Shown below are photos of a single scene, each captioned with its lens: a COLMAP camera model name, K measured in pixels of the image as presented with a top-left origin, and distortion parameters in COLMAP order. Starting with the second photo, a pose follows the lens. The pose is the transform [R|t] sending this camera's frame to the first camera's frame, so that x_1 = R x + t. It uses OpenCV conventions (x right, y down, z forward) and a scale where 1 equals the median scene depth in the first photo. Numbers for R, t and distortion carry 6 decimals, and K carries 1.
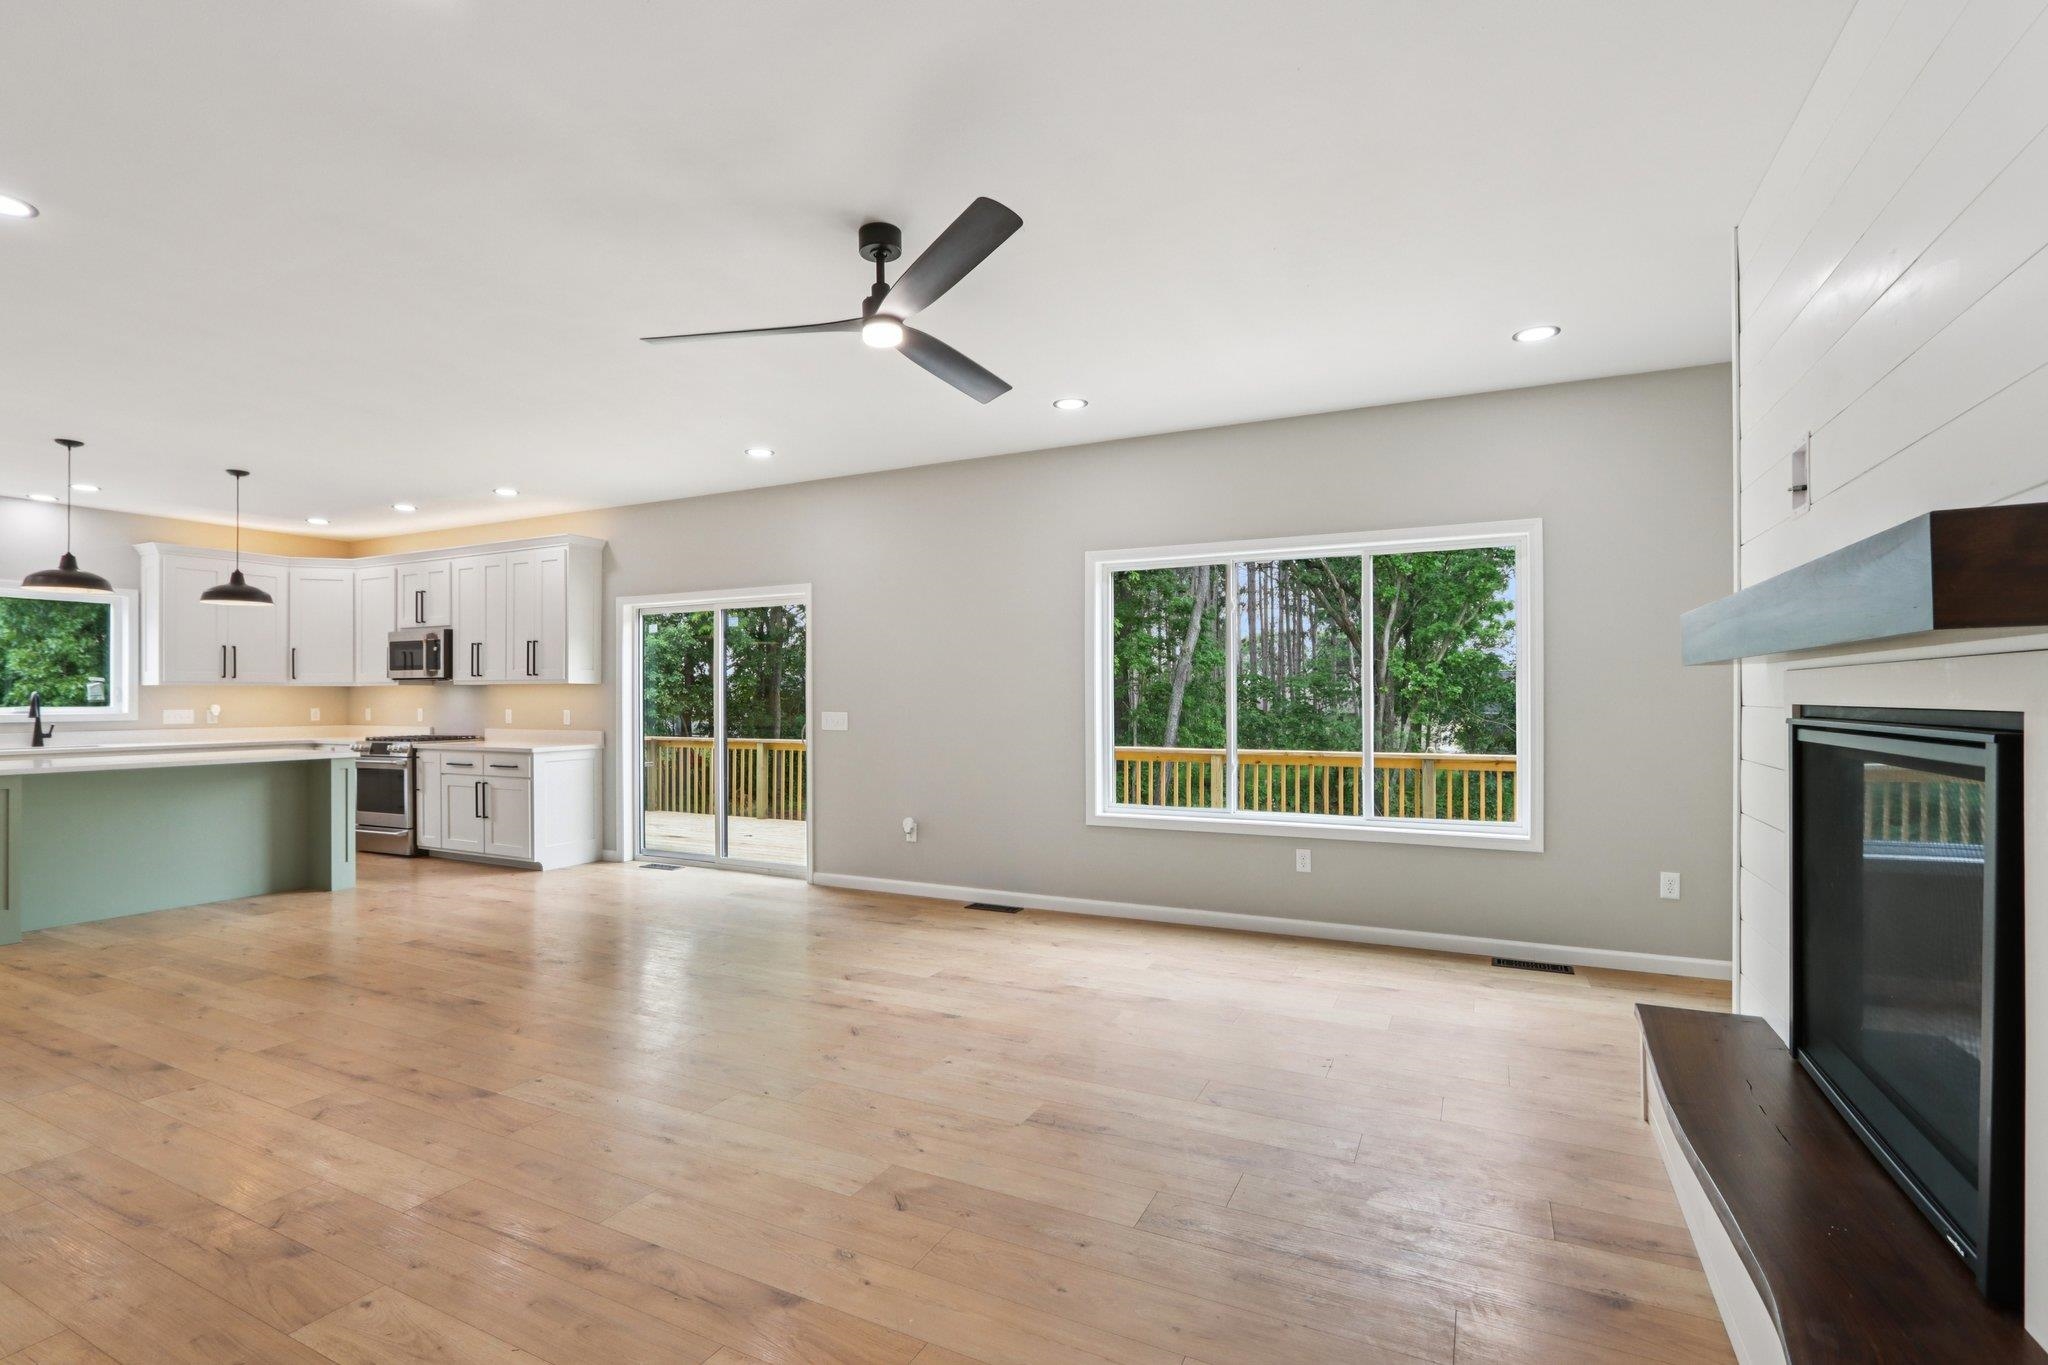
lens RADIAL K [[974.1, 0, 998.6], [0, 974.1, 694.6], [0, 0, 1]] dist [-0.019168, 0.004933]
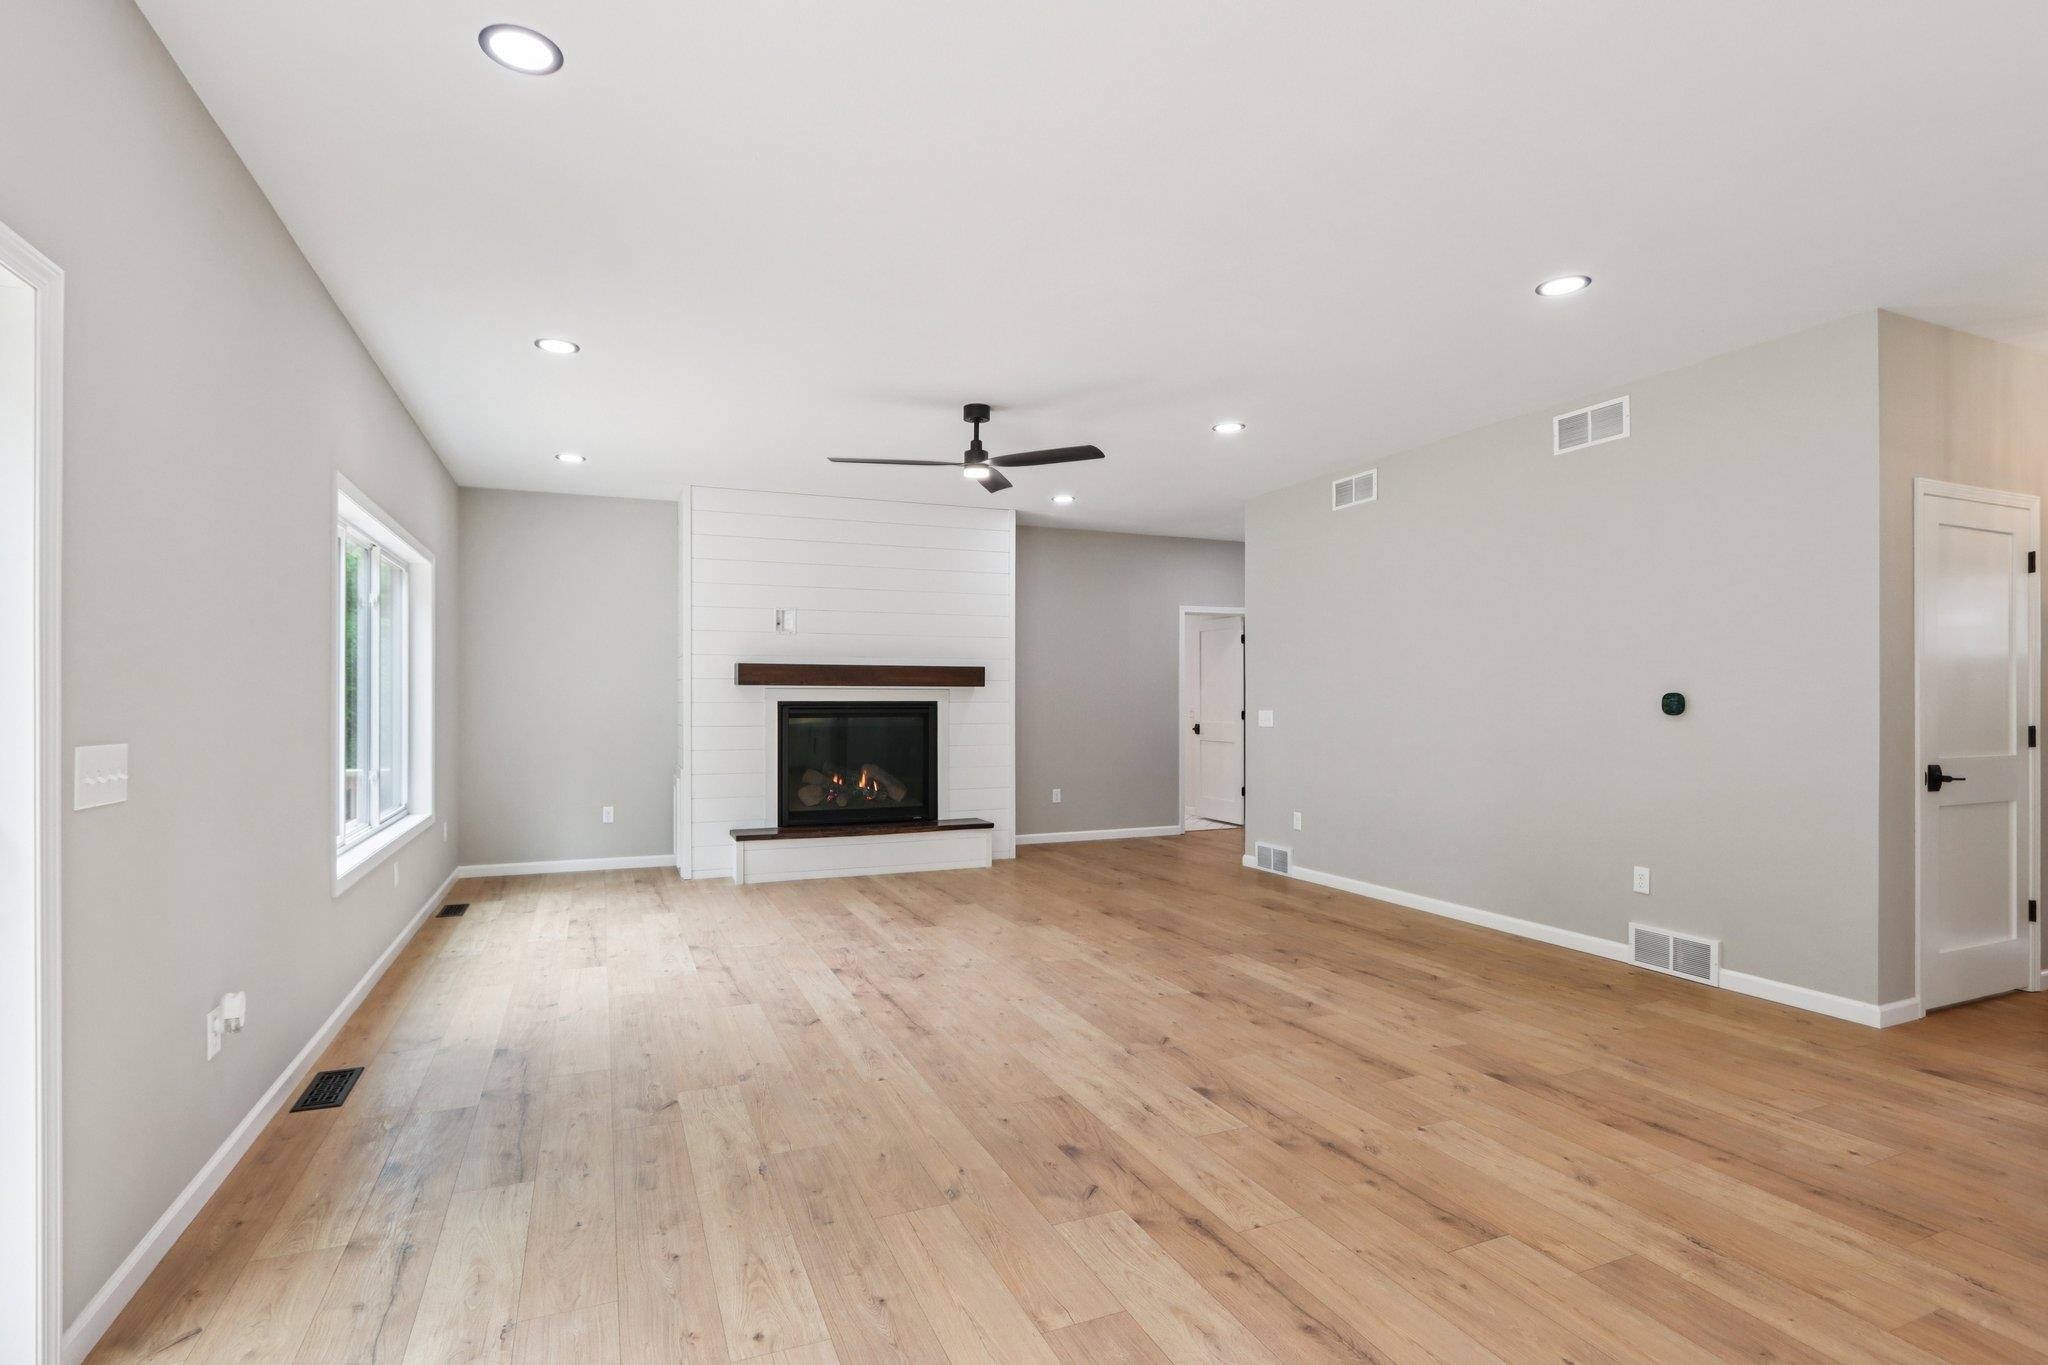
lens RADIAL K [[963.7, 0, 1006.2], [0, 963.7, 694.9], [0, 0, 1]] dist [-0.016972, 0.000755]
pose [[-0.762883, 0.005413, 0.646514, -0.554338], [0.000562, 0.999970, -0.007710, 0.005611], [-0.646536, -0.005518, -0.762863, 1.019767]]
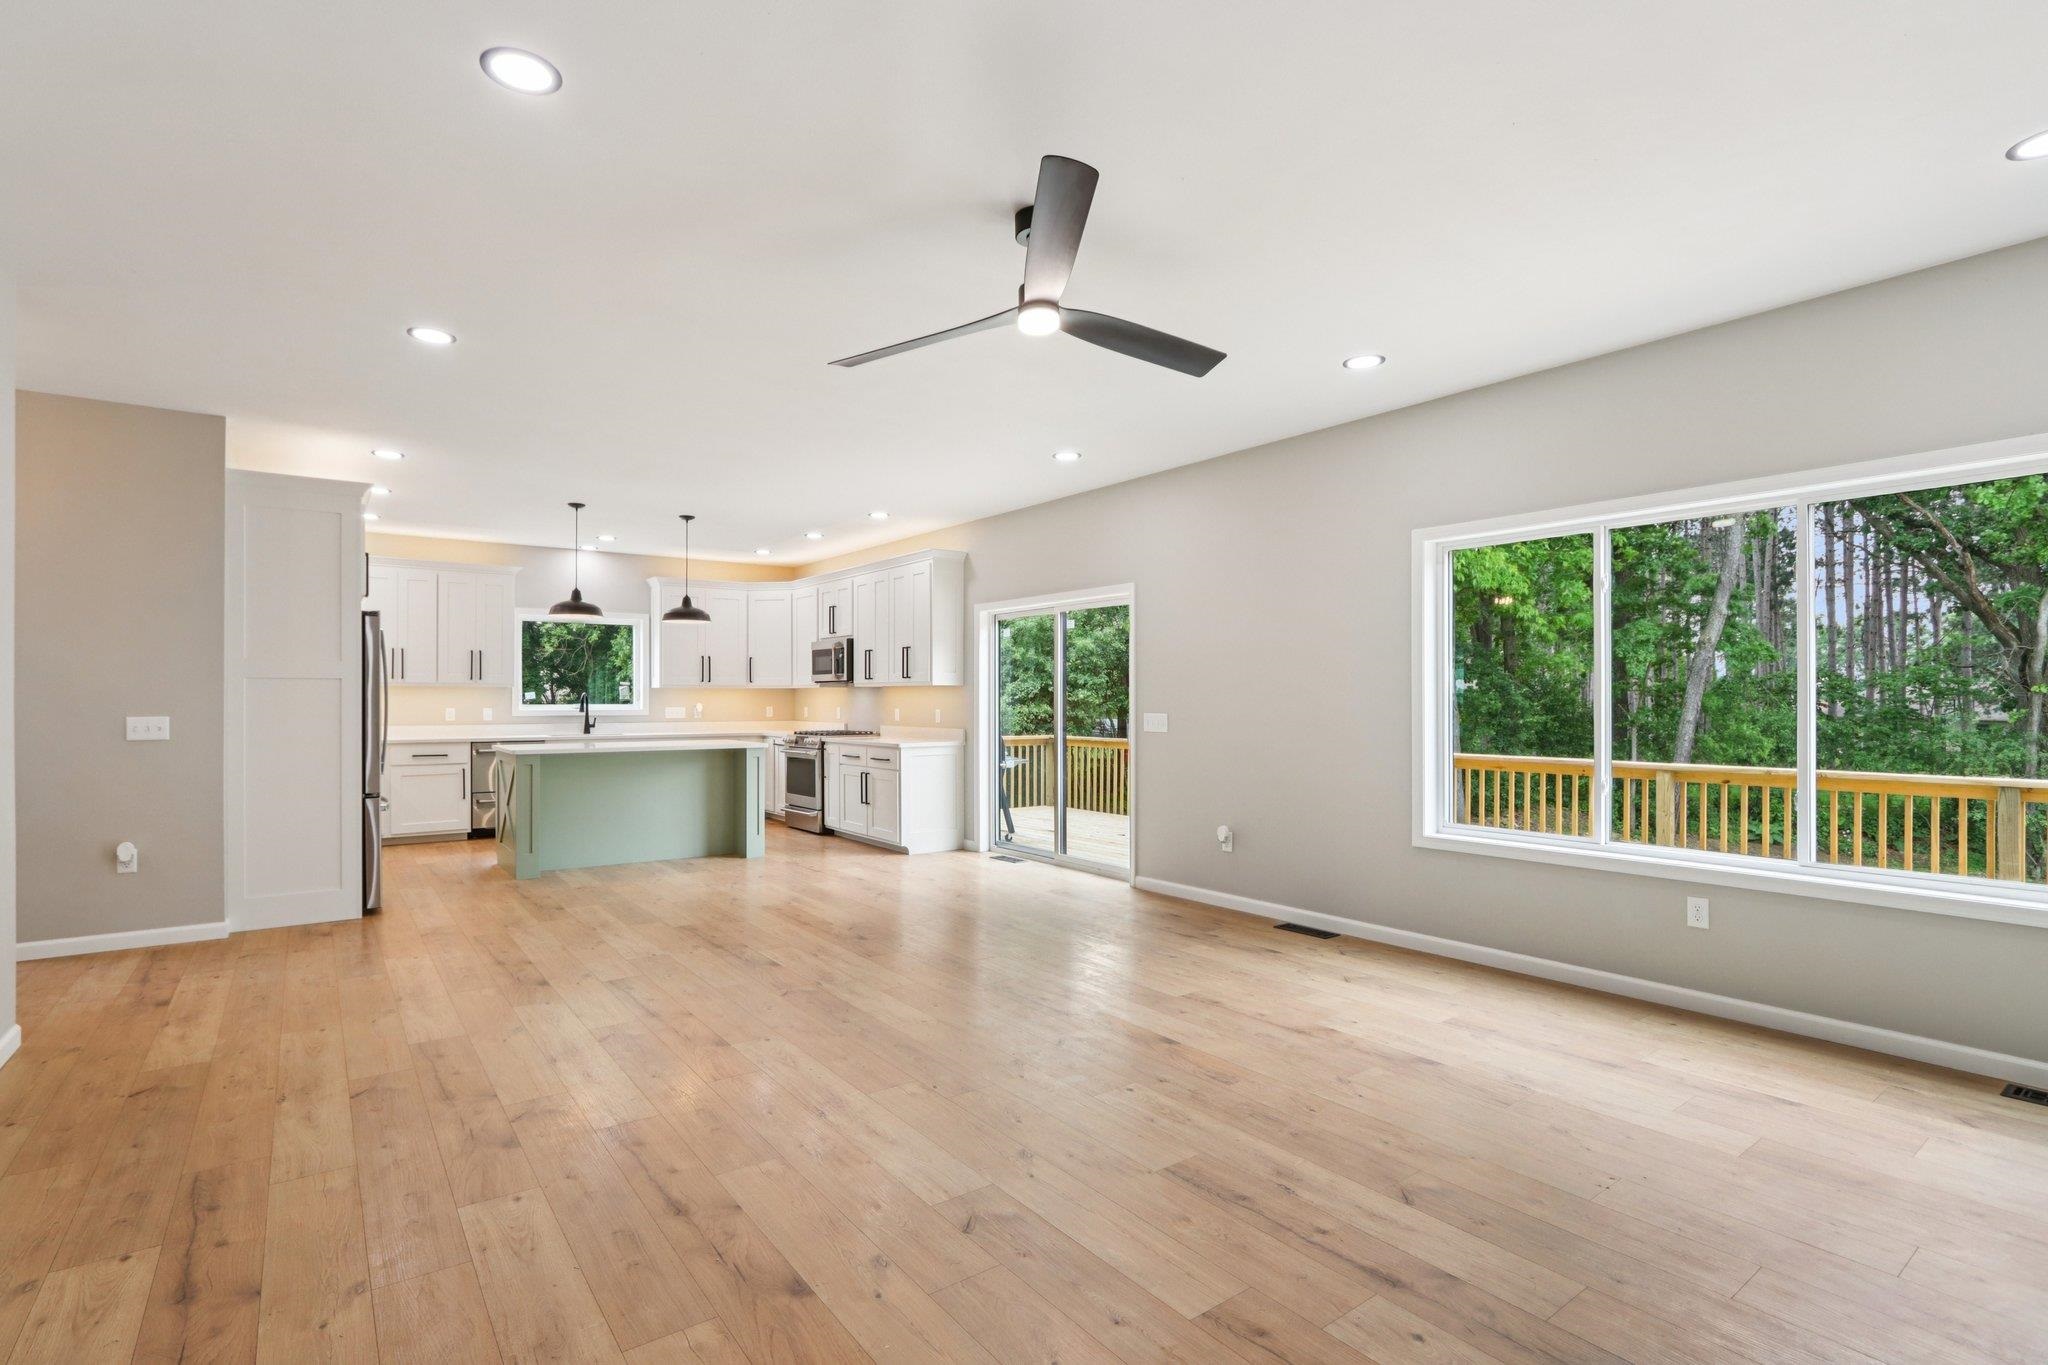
lens RADIAL K [[974.1, 0, 998.6], [0, 974.1, 694.6], [0, 0, 1]] dist [-0.019168, 0.004933]
pose [[0.891049, -0.000044, -0.453908, 0.131678], [-0.000477, 0.999999, -0.001034, 0.000319], [0.453907, 0.001138, 0.891048, 0.057977]]
